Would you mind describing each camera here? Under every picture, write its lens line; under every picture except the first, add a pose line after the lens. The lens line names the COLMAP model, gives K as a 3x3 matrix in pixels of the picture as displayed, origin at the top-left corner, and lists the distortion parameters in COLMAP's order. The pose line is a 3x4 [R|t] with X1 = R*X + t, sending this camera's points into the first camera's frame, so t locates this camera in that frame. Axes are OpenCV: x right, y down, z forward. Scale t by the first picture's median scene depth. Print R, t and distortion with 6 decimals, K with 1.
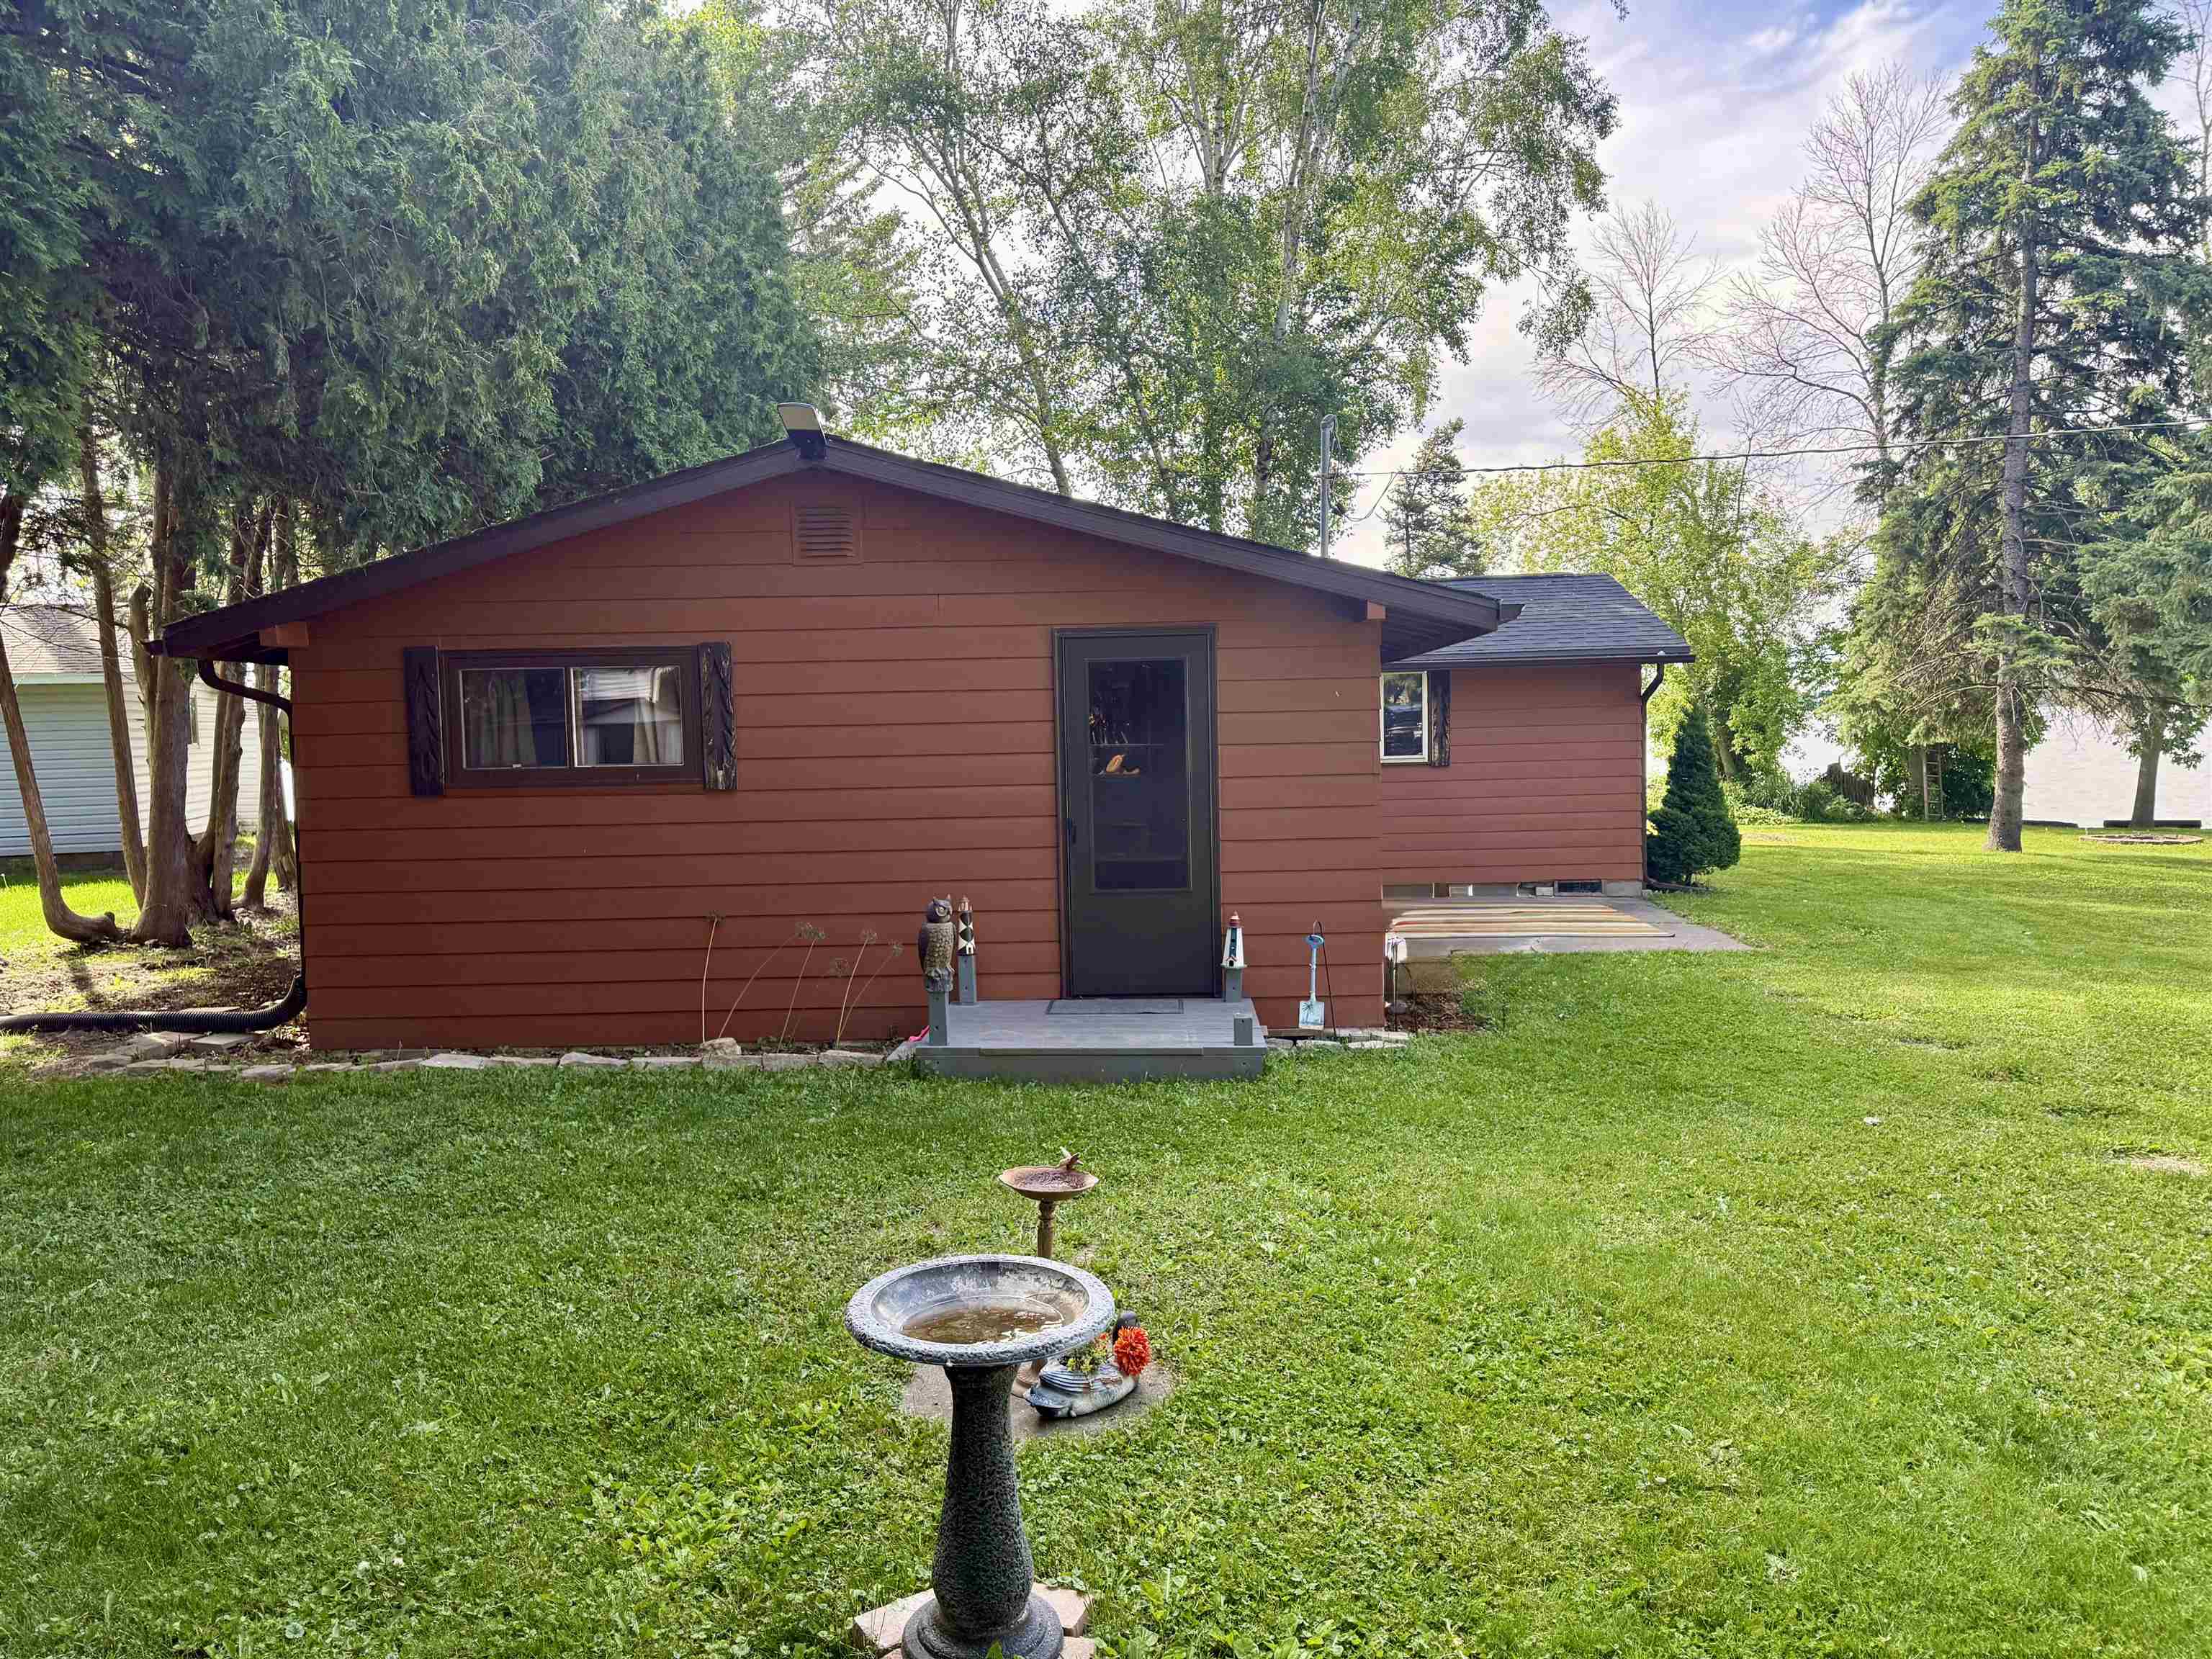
lens RADIAL K [[1548.3, 0, 1105.2], [0, 1548.3, 837.8], [0, 0, 1]] dist [0.080558, -0.092547]
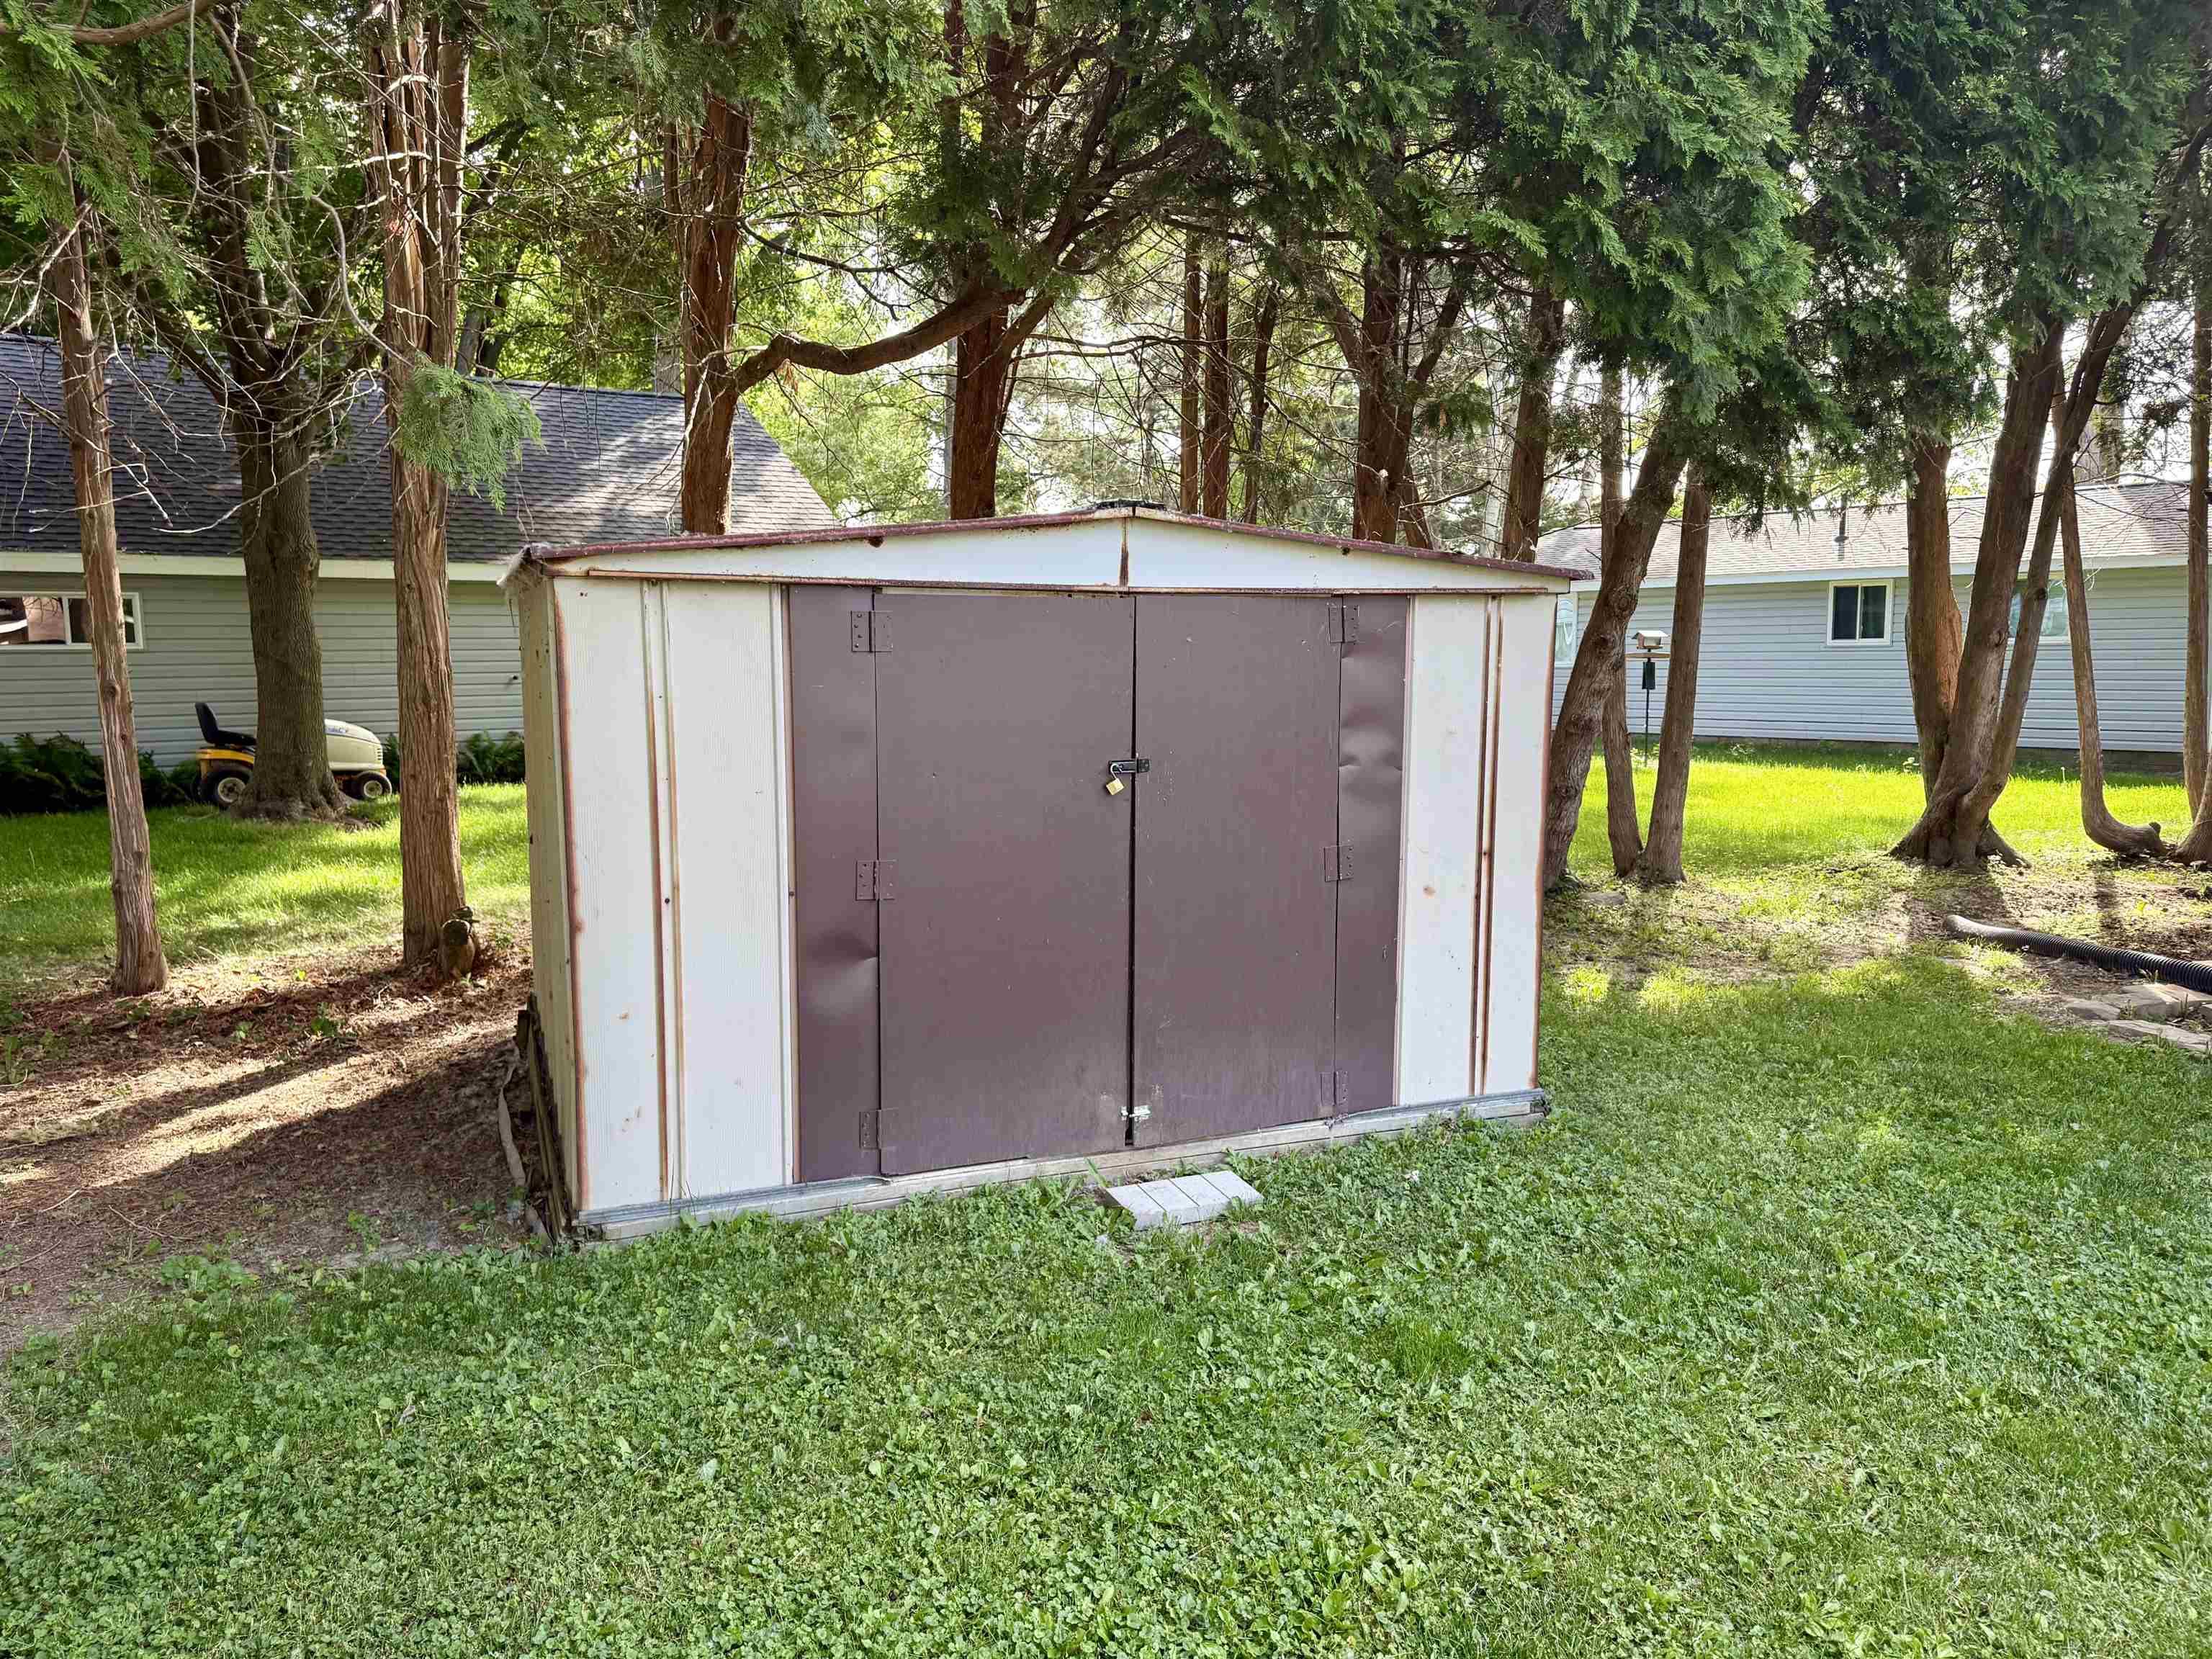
lens RADIAL K [[1552.0, 0, 1120.9], [0, 1552.0, 826.2], [0, 0, 1]] dist [0.061763, -0.056437]
pose [[0.385274, 0.119815, -0.914991, -0.079150], [-0.065671, 0.992581, 0.102323, -0.002807], [0.920462, 0.020666, 0.390284, 0.189594]]
